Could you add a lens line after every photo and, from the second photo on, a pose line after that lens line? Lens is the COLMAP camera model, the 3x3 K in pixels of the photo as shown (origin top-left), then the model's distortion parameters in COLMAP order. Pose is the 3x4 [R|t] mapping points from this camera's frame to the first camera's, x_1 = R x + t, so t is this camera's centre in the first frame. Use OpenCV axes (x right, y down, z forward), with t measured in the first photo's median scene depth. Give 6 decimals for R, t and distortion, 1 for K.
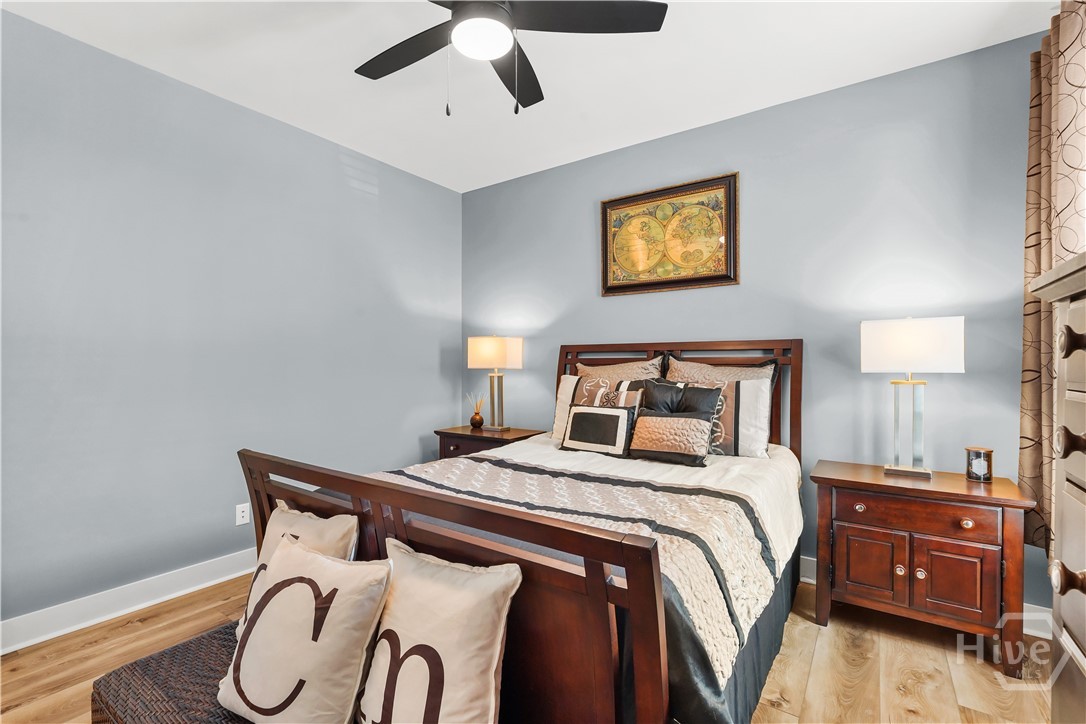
lens RADIAL K [[482.0, 0, 539.1], [0, 482.0, 363.9], [0, 0, 1]] dist [-0.011708, 0.000058]
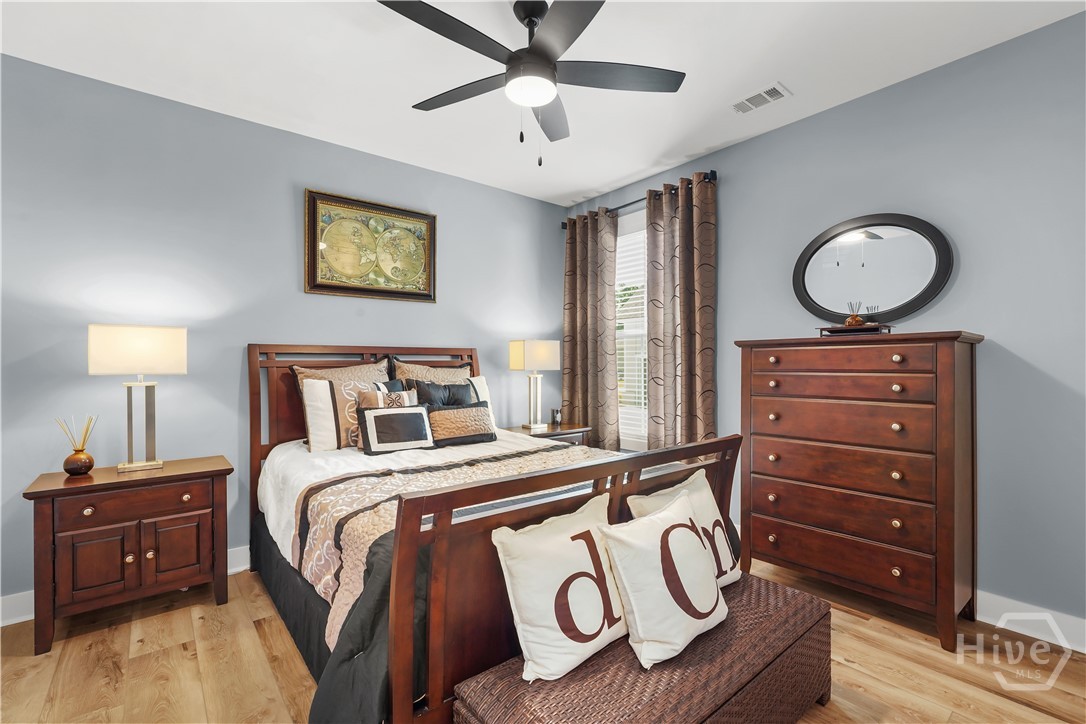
lens RADIAL K [[482.0, 0, 539.1], [0, 482.0, 363.9], [0, 0, 1]] dist [-0.011708, 0.000058]
pose [[0.273500, -0.000181, 0.961872, -0.689830], [0.004244, 0.999990, -0.001019, -0.002509], [-0.961863, 0.004361, 0.273498, 0.361945]]
